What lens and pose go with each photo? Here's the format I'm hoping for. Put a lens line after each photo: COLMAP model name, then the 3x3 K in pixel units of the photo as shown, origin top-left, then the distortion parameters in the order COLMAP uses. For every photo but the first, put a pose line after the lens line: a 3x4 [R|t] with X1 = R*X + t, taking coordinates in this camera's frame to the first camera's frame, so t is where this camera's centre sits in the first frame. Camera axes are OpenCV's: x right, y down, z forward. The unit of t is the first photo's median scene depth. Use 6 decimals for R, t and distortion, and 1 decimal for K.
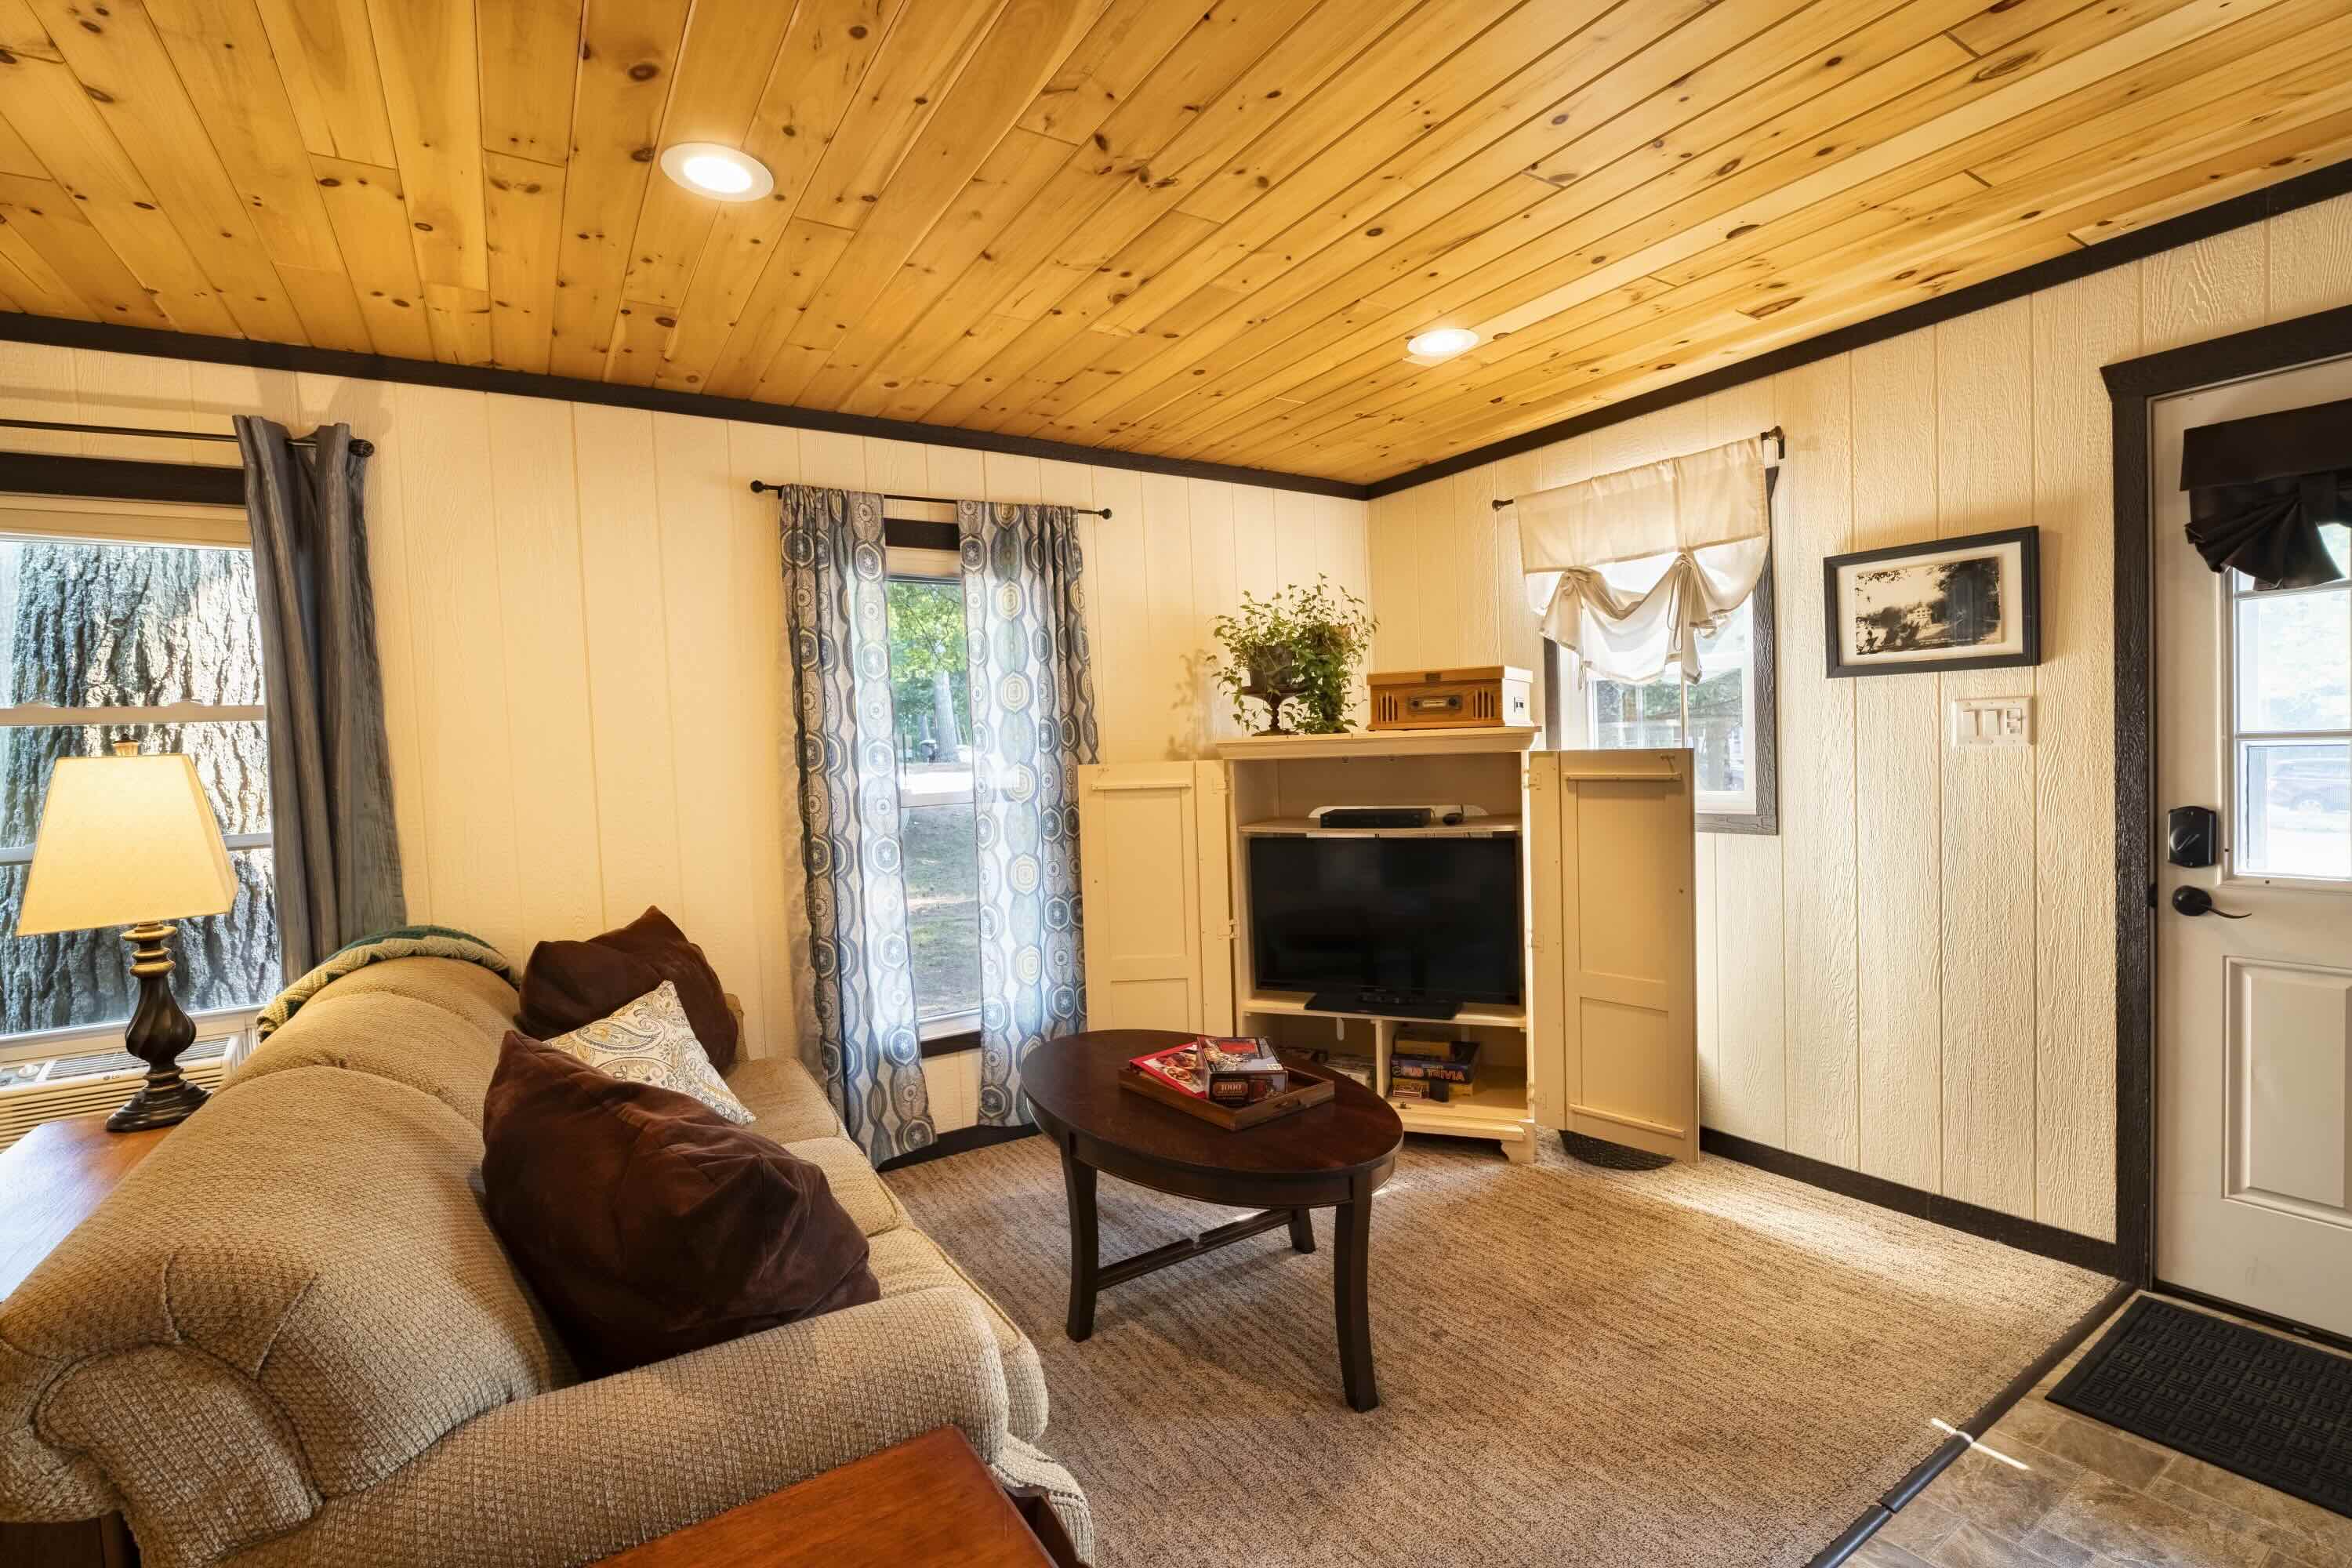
lens RADIAL K [[1030.5, 0, 1163.8], [0, 1030.5, 771.9], [0, 0, 1]] dist [-0.002928, -0.000125]
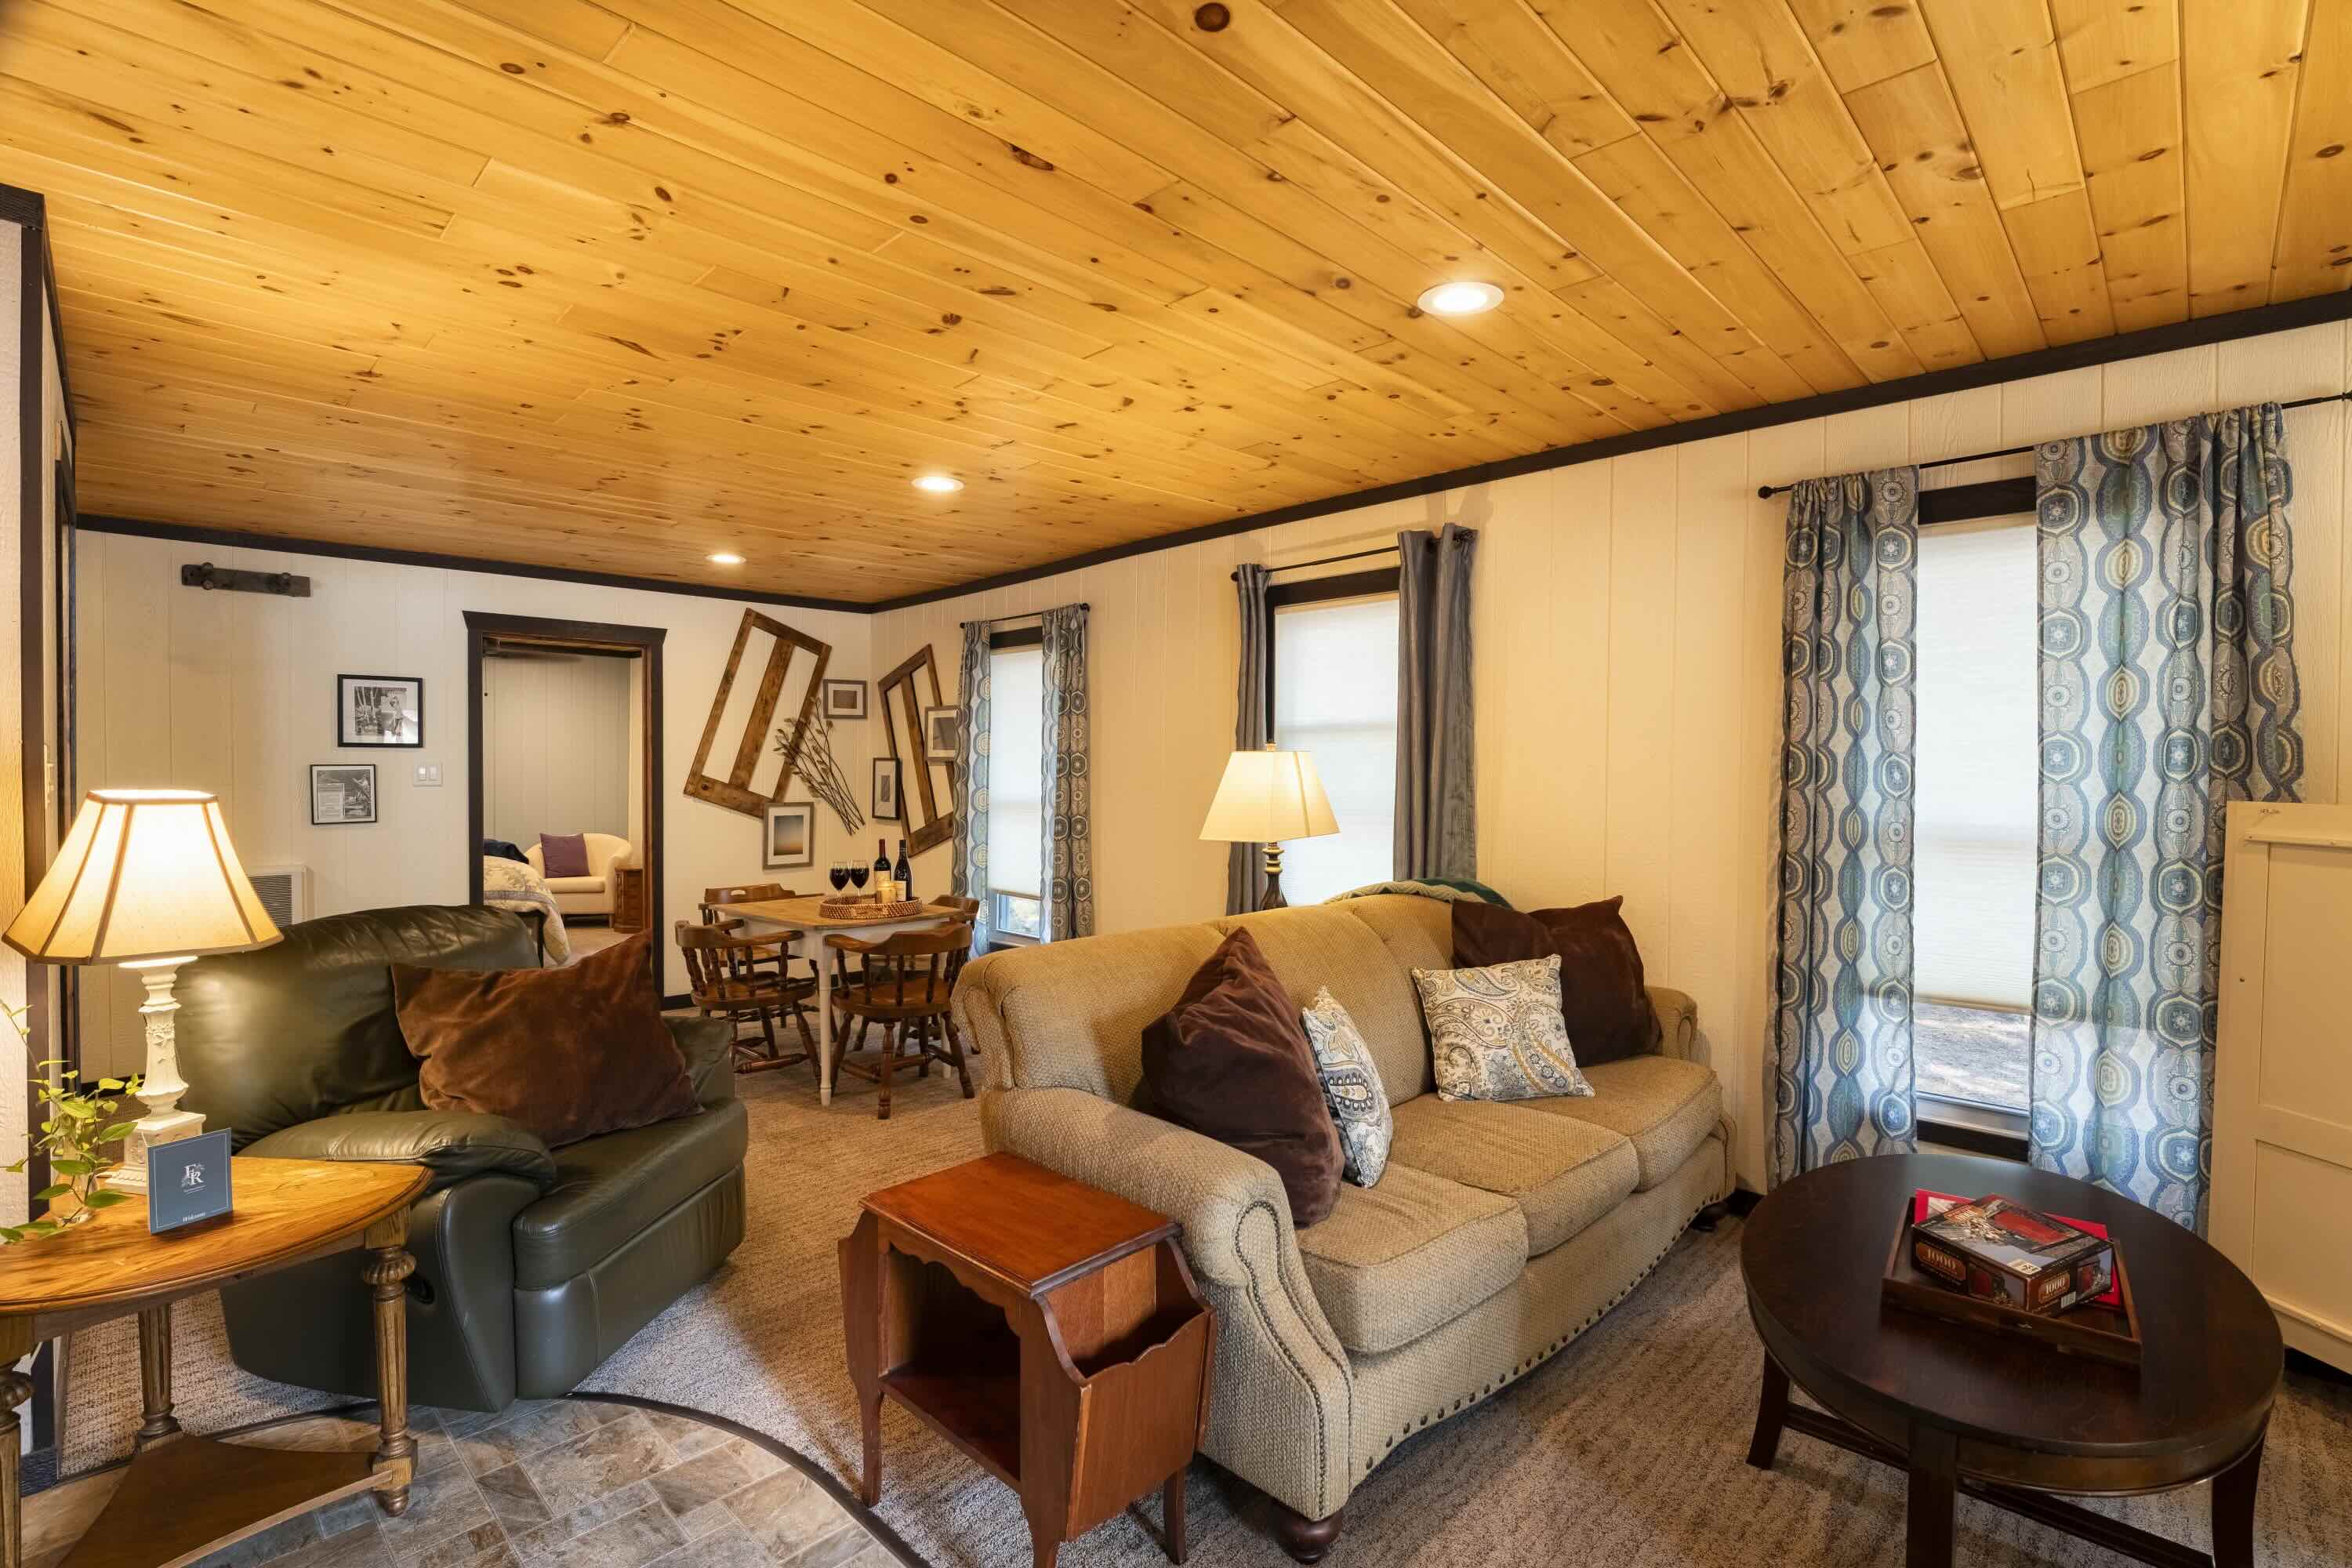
lens RADIAL K [[1030.5, 0, 1163.8], [0, 1030.5, 771.9], [0, 0, 1]] dist [-0.002928, -0.000125]
pose [[0.272162, 0.049271, -0.960989, 0.400099], [-0.044311, 0.998271, 0.038633, -0.023497], [0.961231, 0.032068, 0.273875, 0.188878]]
